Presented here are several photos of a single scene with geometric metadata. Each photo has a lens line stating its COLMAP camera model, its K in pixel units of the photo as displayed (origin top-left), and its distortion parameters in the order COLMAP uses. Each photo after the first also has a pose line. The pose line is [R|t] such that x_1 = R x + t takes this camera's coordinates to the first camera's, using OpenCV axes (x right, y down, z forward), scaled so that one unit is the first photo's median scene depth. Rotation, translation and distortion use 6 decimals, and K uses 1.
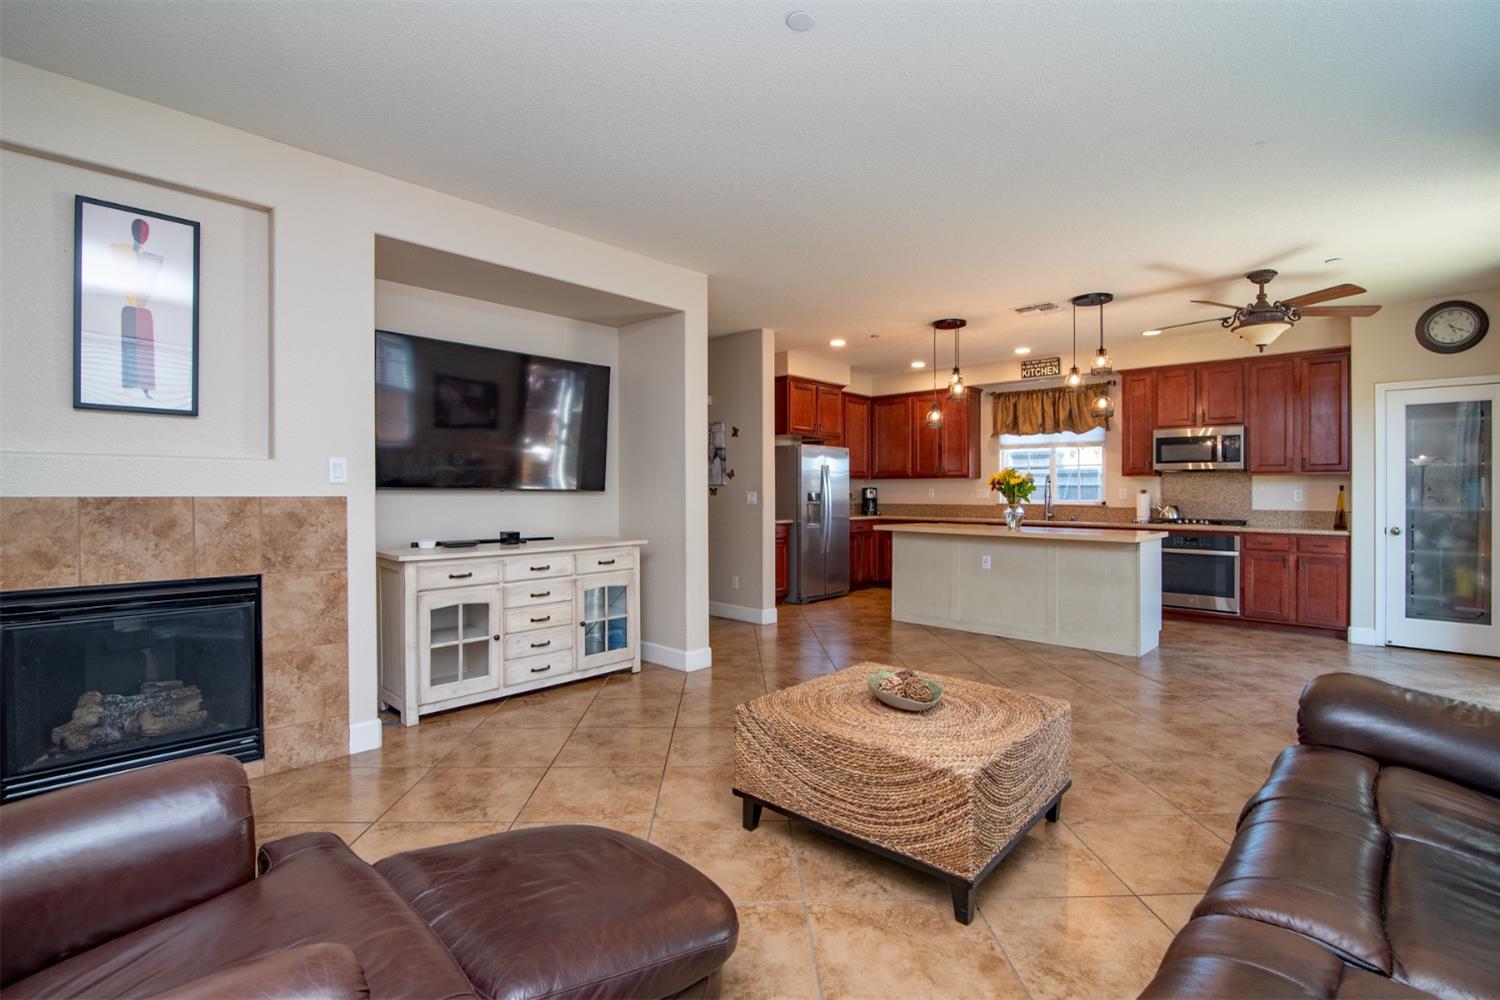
lens RADIAL K [[684.8, 0, 736.9], [0, 684.8, 499.2], [0, 0, 1]] dist [0.004547, -0.002280]
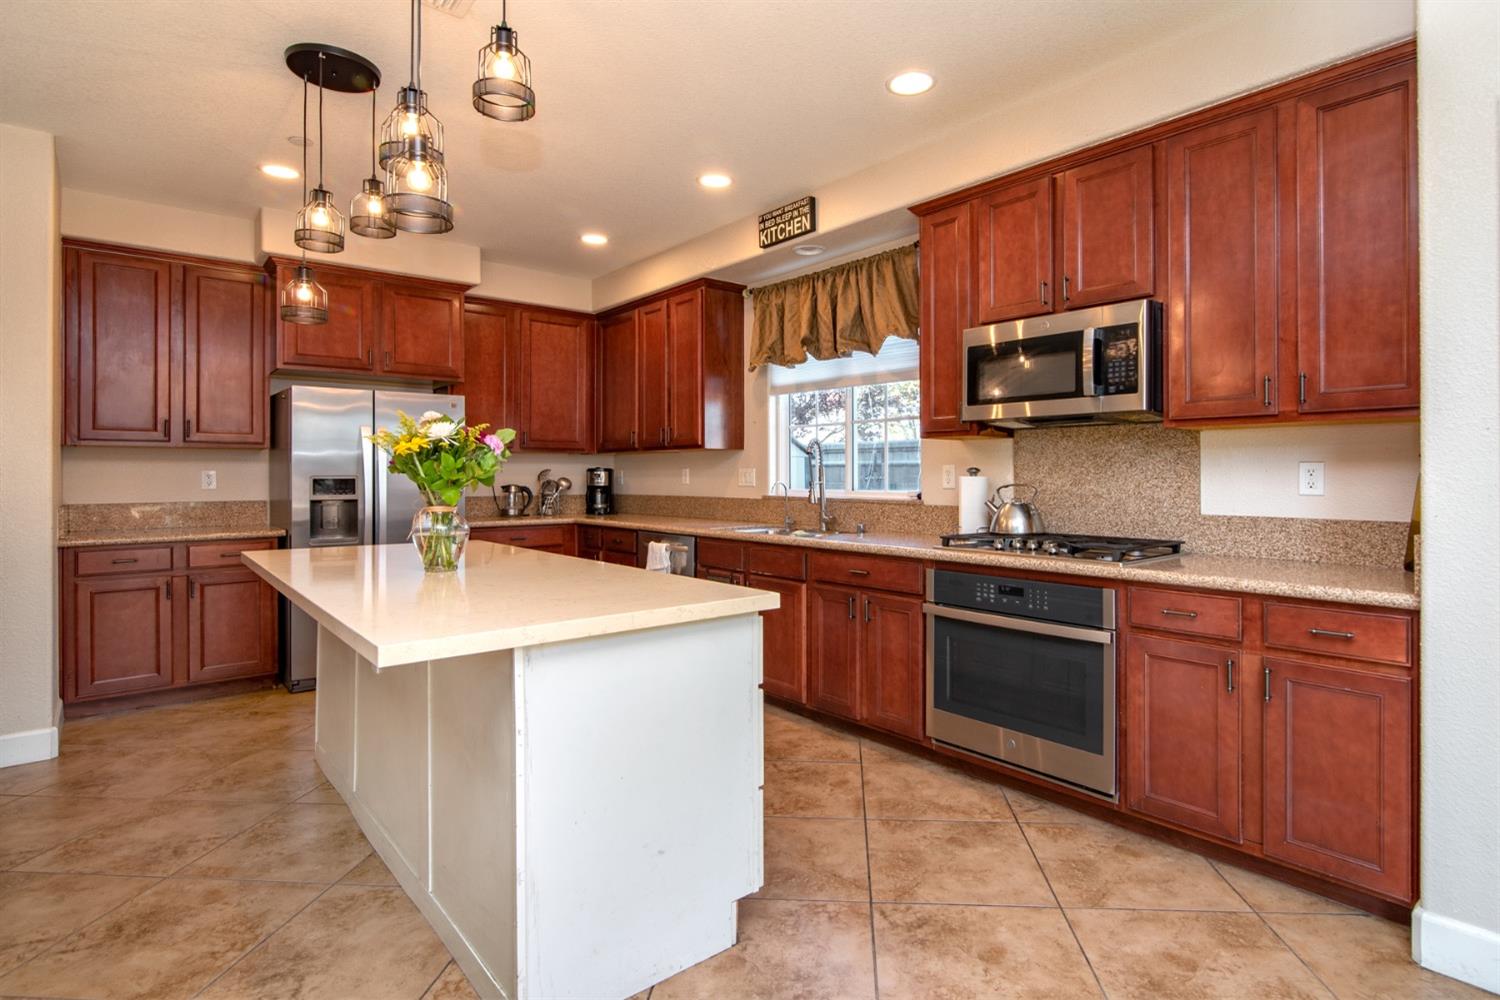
lens RADIAL K [[720.6, 0, 732.9], [0, 720.6, 480.0], [0, 0, 1]] dist [0.001942, -0.000865]
pose [[0.989863, -0.005403, -0.141922, 0.562837], [0.004869, 0.999980, -0.004116, -0.004558], [0.141941, 0.003383, 0.989869, 0.564049]]
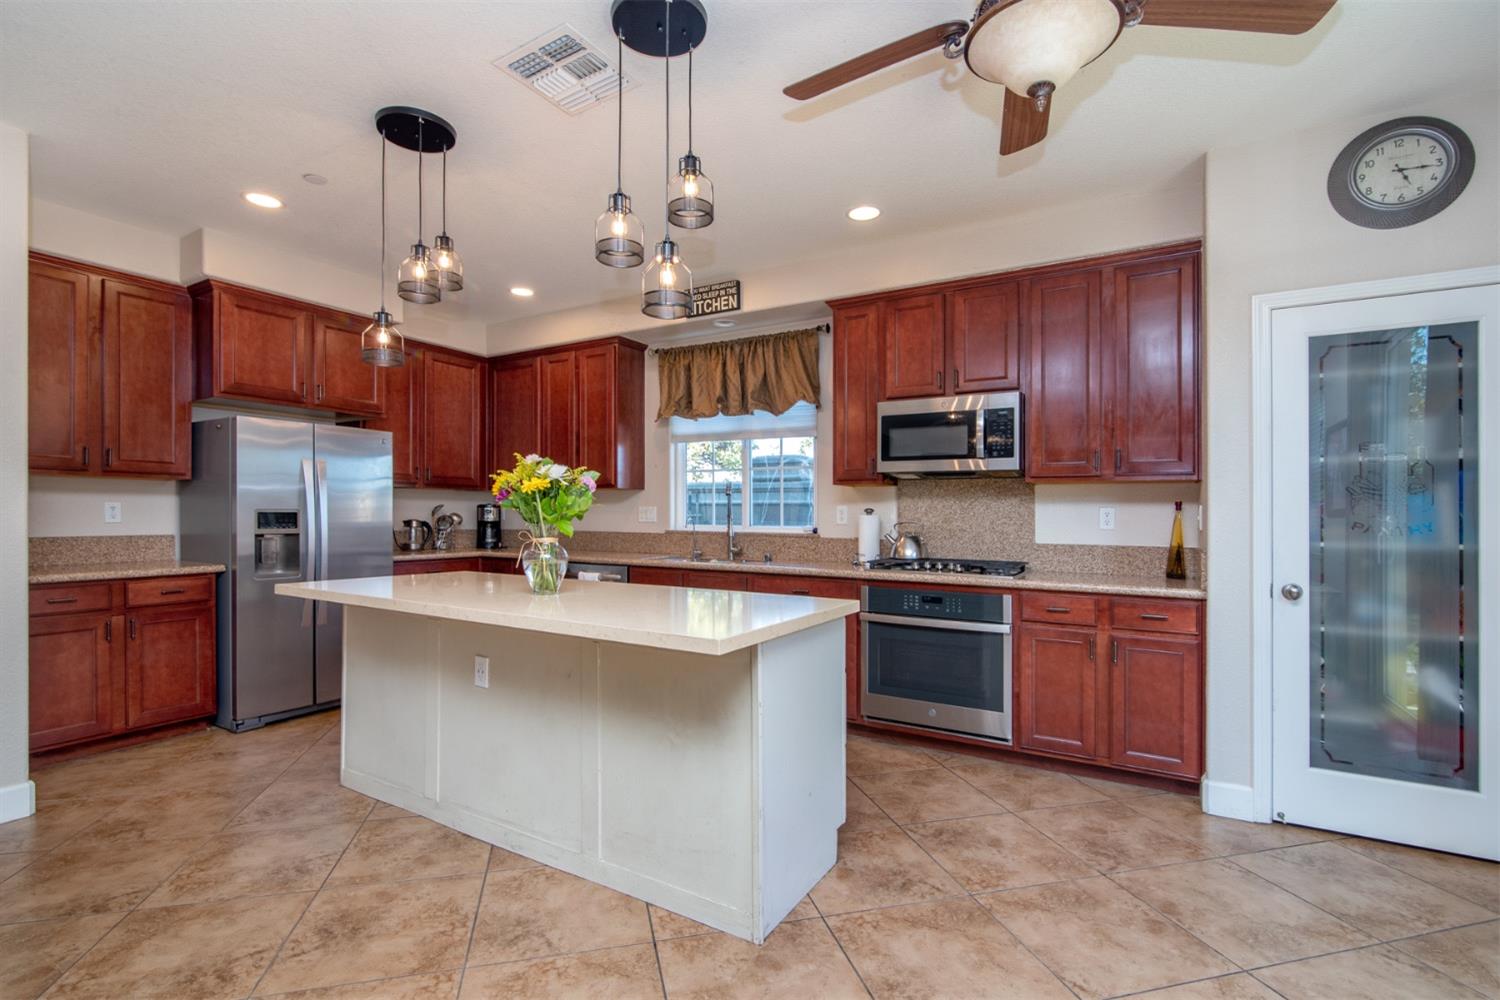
lens RADIAL K [[684.8, 0, 693.1], [0, 684.8, 518.5], [0, 0, 1]] dist [0.004547, -0.002280]
pose [[0.986143, 0.001339, 0.165894, 0.388713], [-0.001078, 0.999998, -0.001659, -0.004159], [-0.165896, 0.001457, 0.986142, 0.501000]]
